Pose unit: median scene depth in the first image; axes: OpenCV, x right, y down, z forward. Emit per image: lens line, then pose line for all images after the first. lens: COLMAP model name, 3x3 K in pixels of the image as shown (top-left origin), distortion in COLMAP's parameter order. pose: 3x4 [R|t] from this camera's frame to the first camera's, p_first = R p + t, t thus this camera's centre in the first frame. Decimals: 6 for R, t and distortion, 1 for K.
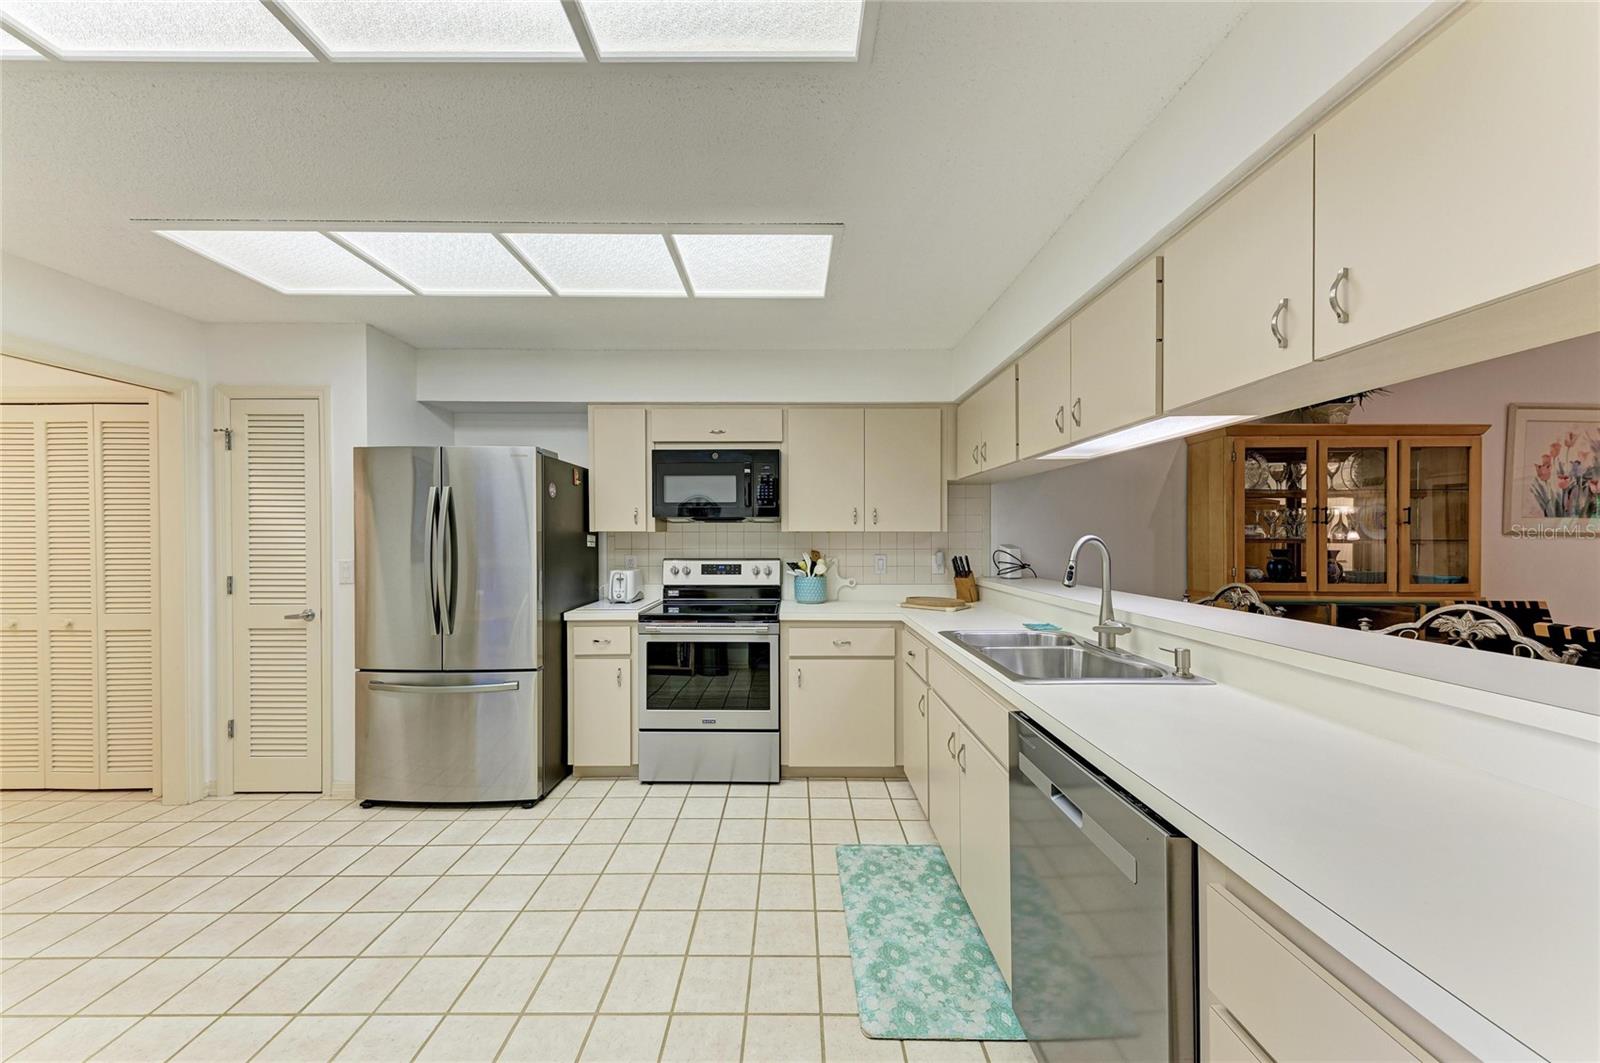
lens RADIAL K [[539.5, 0, 794.6], [0, 539.5, 552.8], [0, 0, 1]] dist [0.013912, -0.002596]
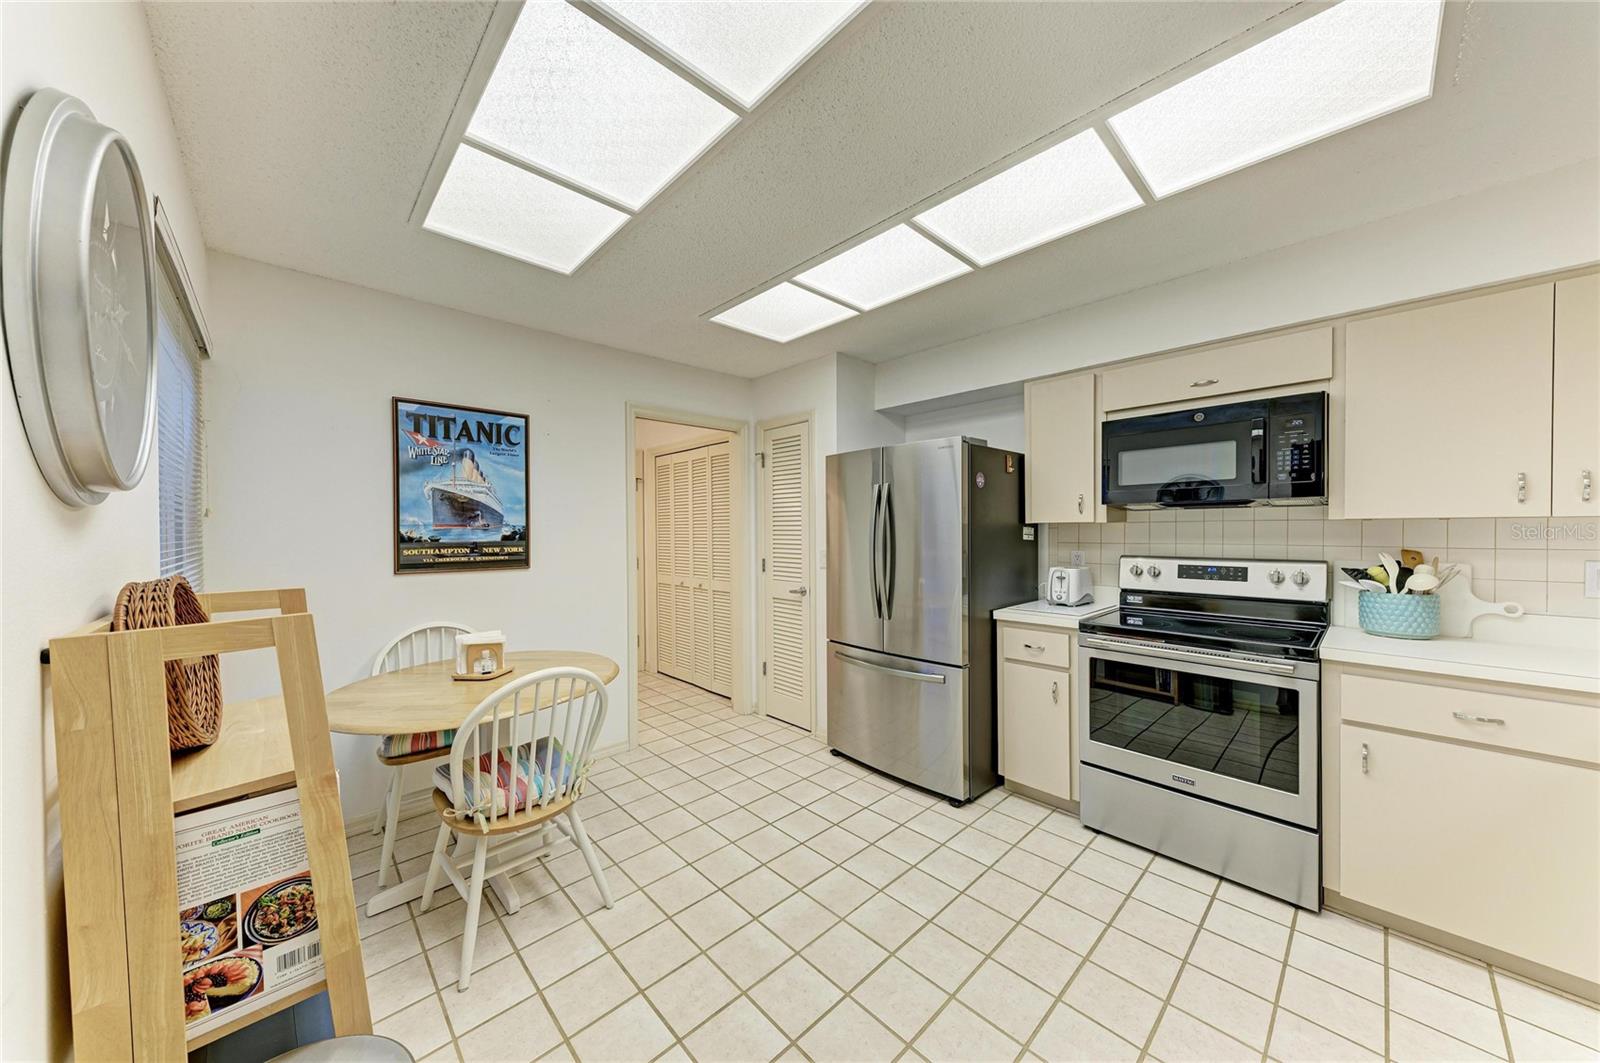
lens RADIAL K [[539.5, 0, 793.9], [0, 539.5, 537.8], [0, 0, 1]] dist [0.013912, -0.002596]
pose [[0.682386, 0.007939, -0.730949, 0.017667], [-0.017050, 0.999842, -0.005058, -0.003539], [0.730793, 0.015914, 0.682413, 0.106064]]
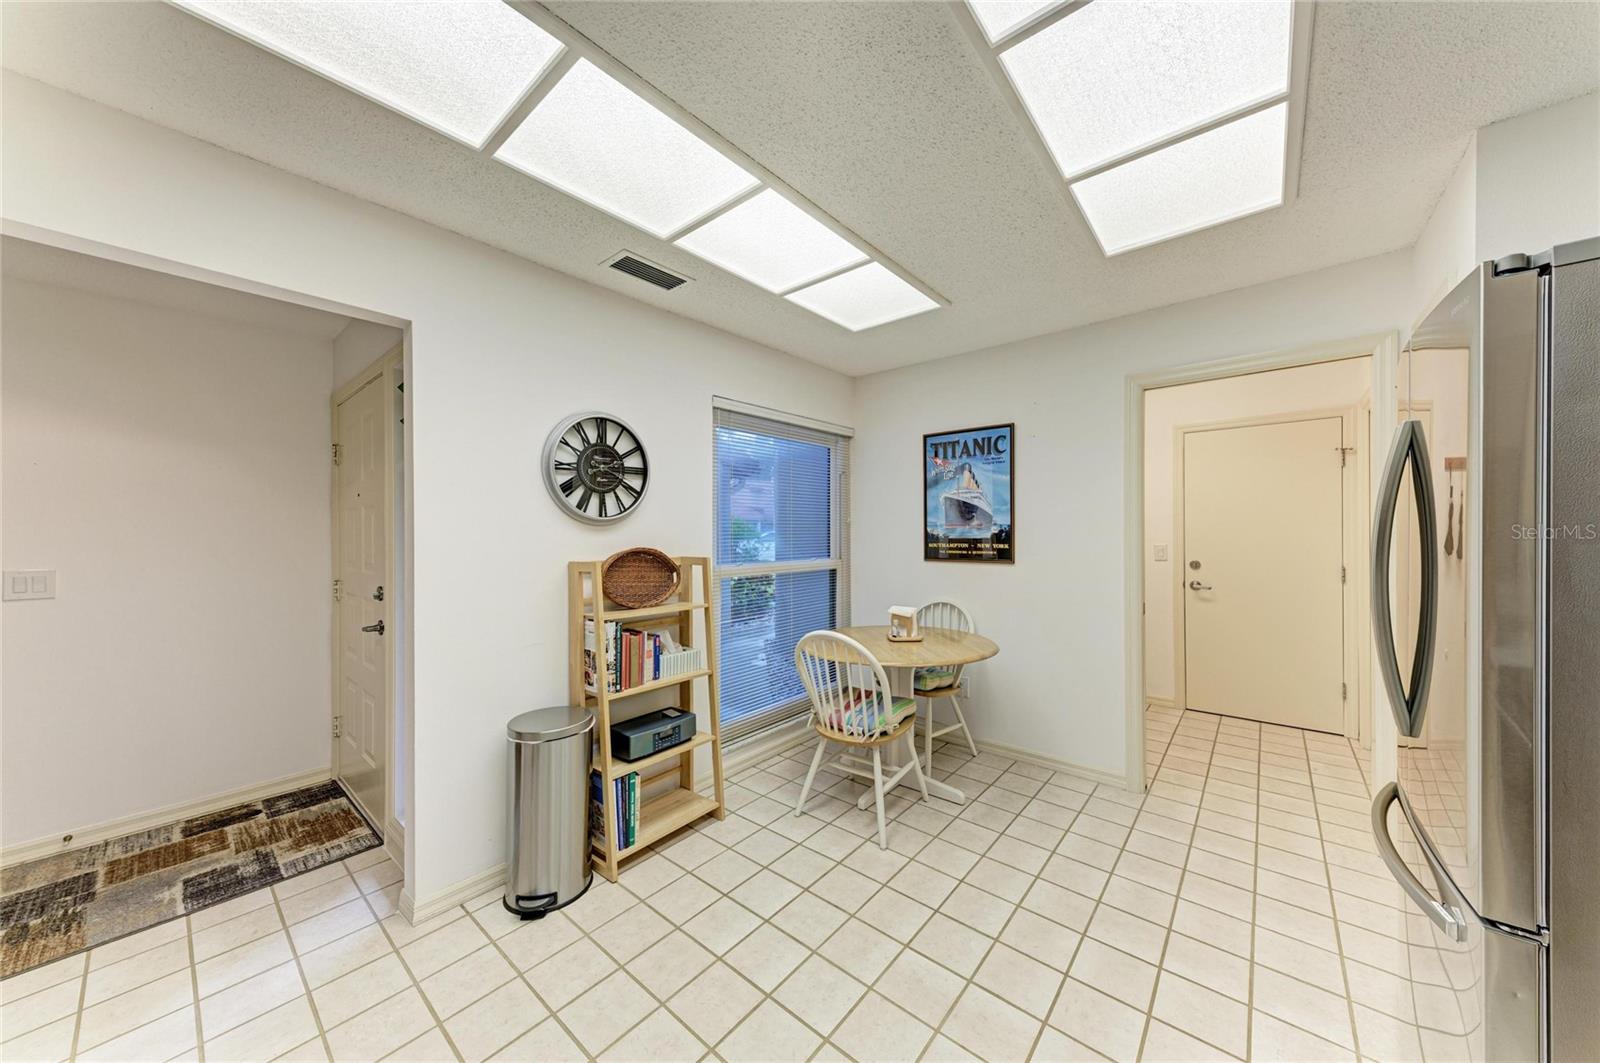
lens RADIAL K [[539.5, 0, 797.0], [0, 539.5, 525.0], [0, 0, 1]] dist [0.013912, -0.002596]
pose [[-0.652663, -0.000321, -0.757648, 0.056211], [-0.009506, 0.999925, 0.007765, -0.025851], [0.757588, 0.012270, -0.652617, 0.815071]]
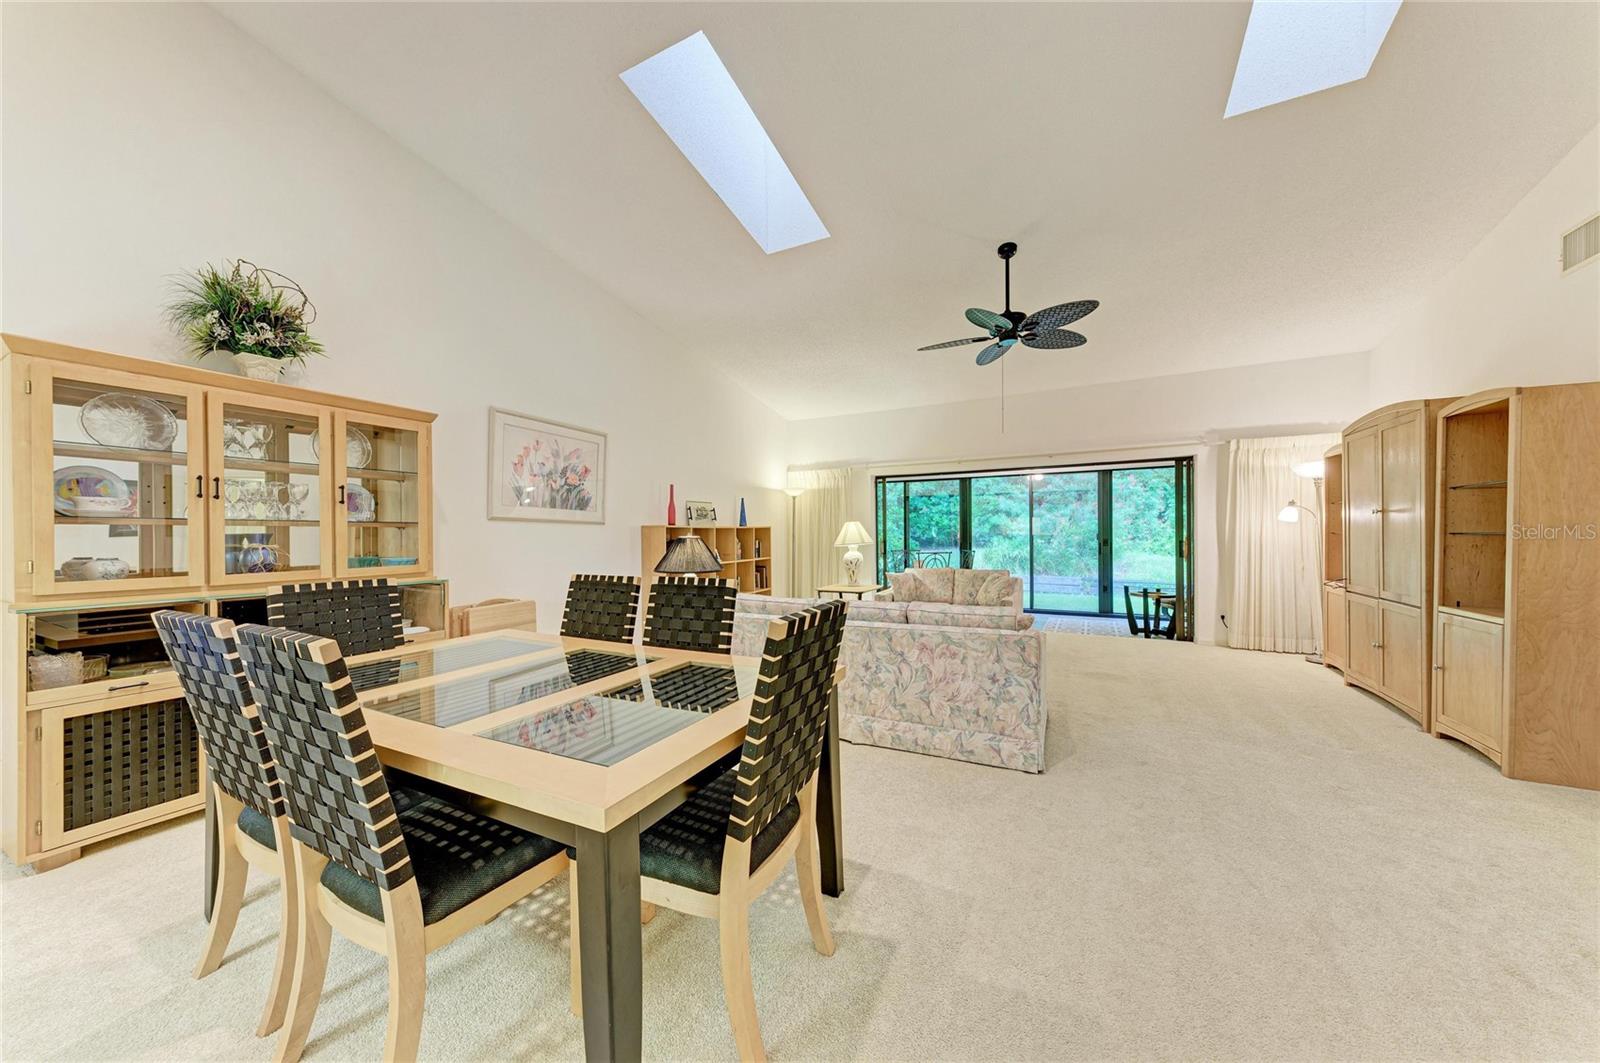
lens RADIAL K [[539.5, 0, 795.8], [0, 539.5, 537.0], [0, 0, 1]] dist [0.013912, -0.002596]
pose [[0.470576, -0.009619, 0.882307, 0.738880], [0.032745, 0.999442, -0.006568, 0.036937], [-0.881752, 0.031982, 0.470629, -0.110807]]
